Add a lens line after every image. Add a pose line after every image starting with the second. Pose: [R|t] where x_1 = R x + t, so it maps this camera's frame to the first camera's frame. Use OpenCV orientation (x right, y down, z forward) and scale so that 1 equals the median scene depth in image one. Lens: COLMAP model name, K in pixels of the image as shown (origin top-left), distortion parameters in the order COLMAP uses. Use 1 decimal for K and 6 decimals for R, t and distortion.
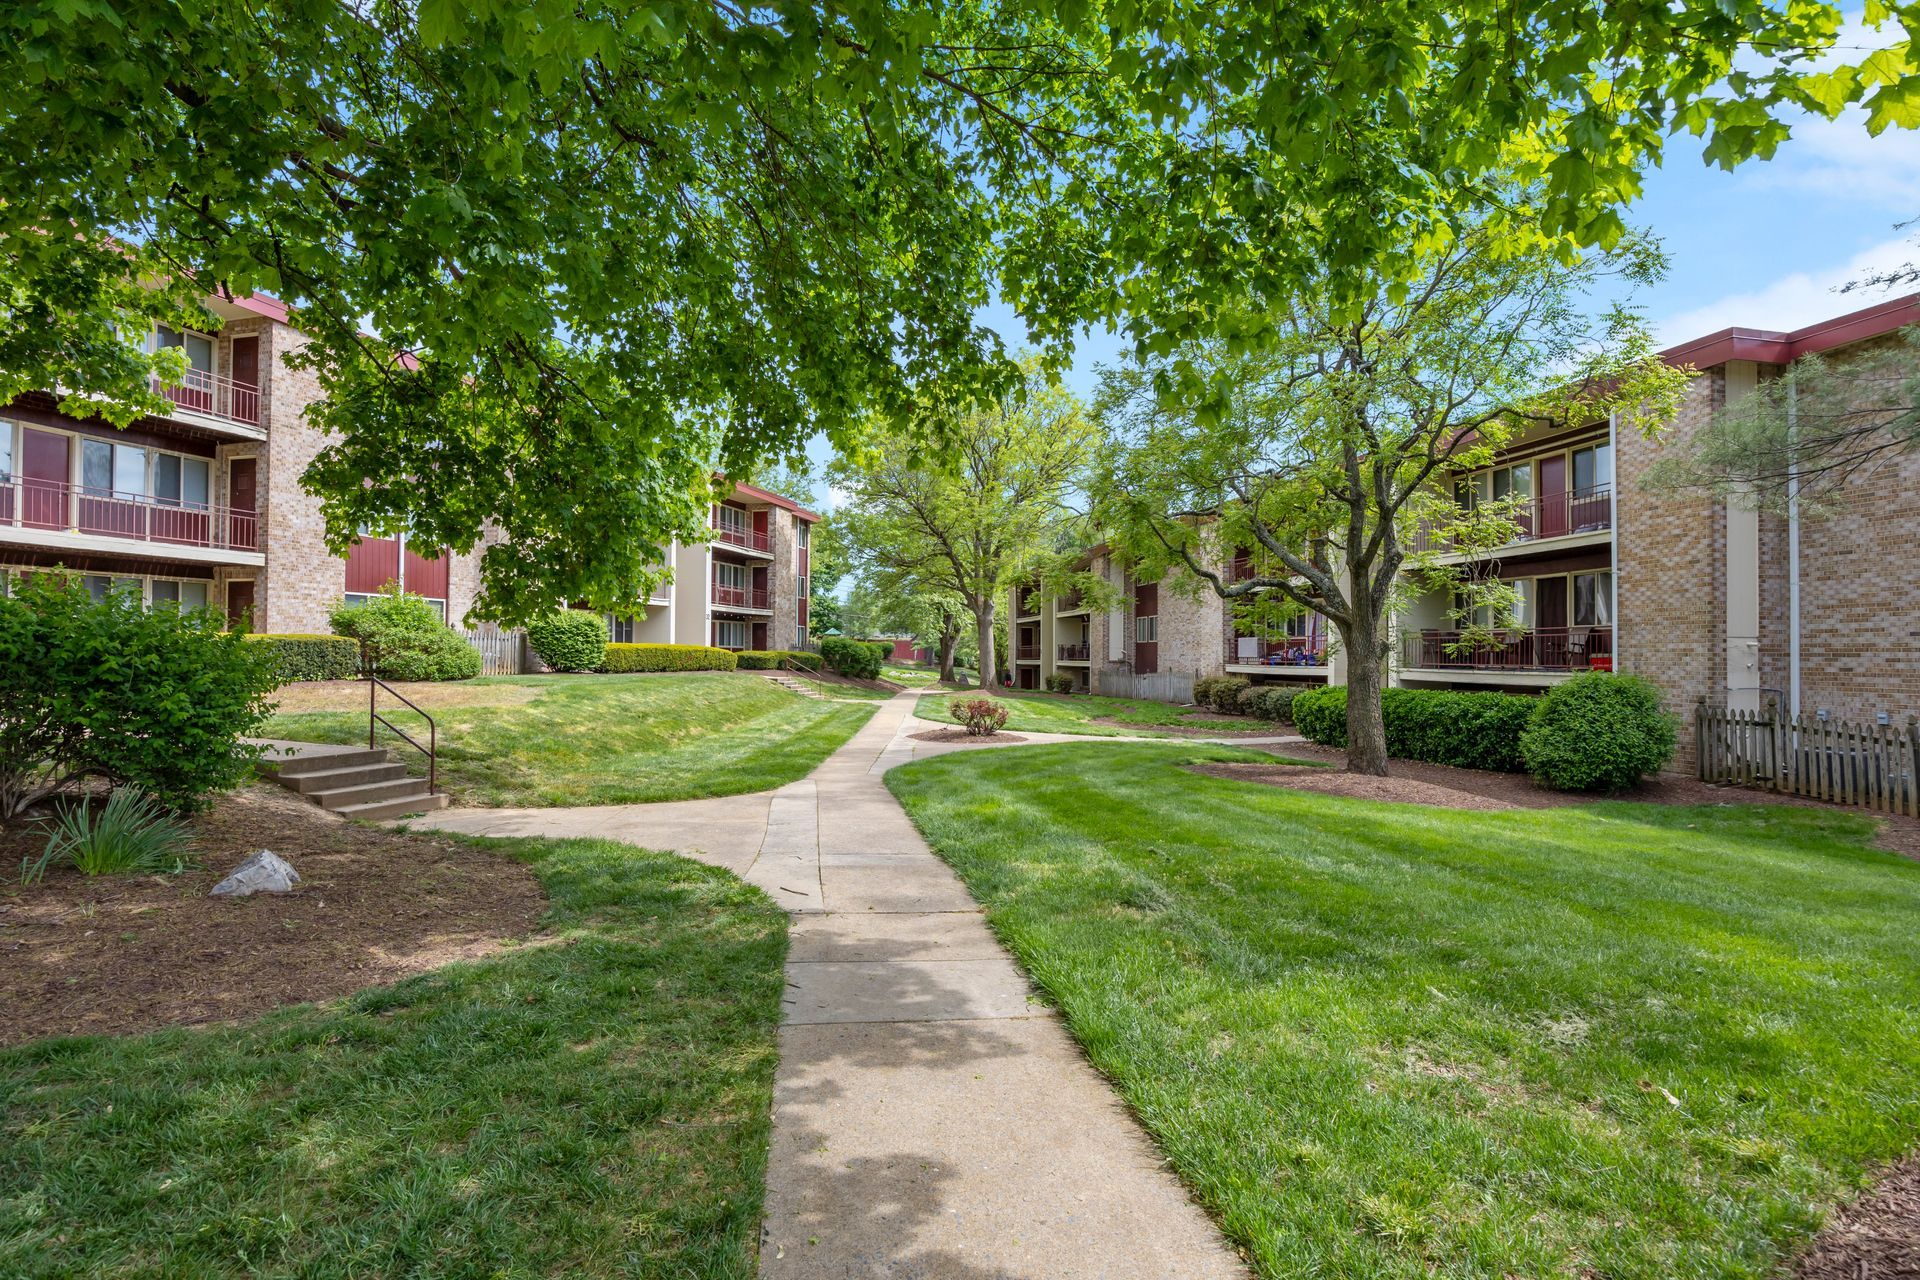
lens RADIAL K [[805.8, 0, 961.5], [0, 805.8, 650.7], [0, 0, 1]] dist [0.002087, 0.000322]
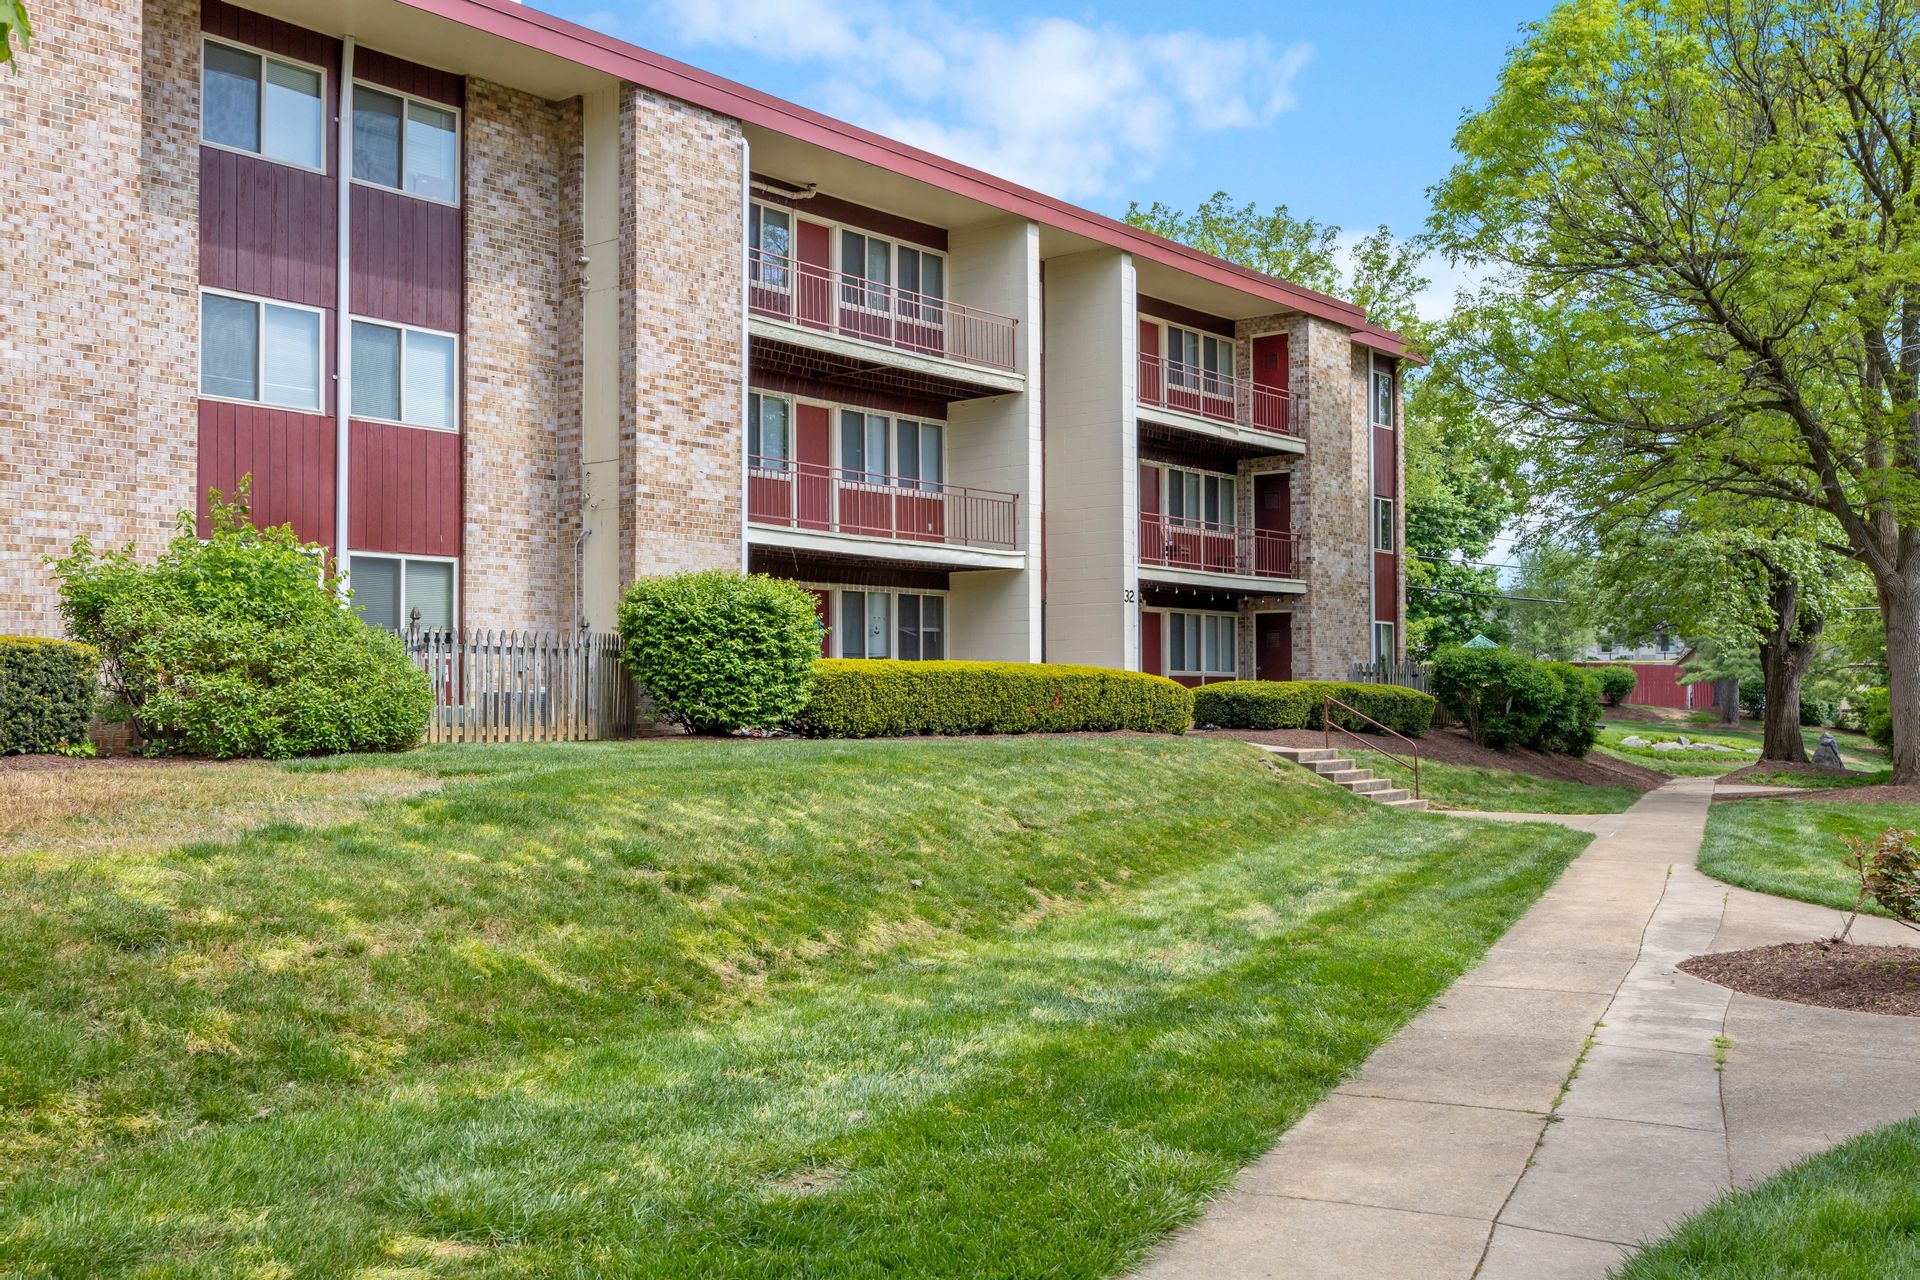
lens RADIAL K [[1838.8, 0, 960.0], [0, 1838.8, 640.0], [0, 0, 1]] dist [-0.128843, 0.528015]
pose [[0.905908, -0.025649, -0.422698, -0.009887], [0.014081, 0.999437, -0.030468, 0.004684], [0.423241, 0.021649, 0.905758, 0.131121]]
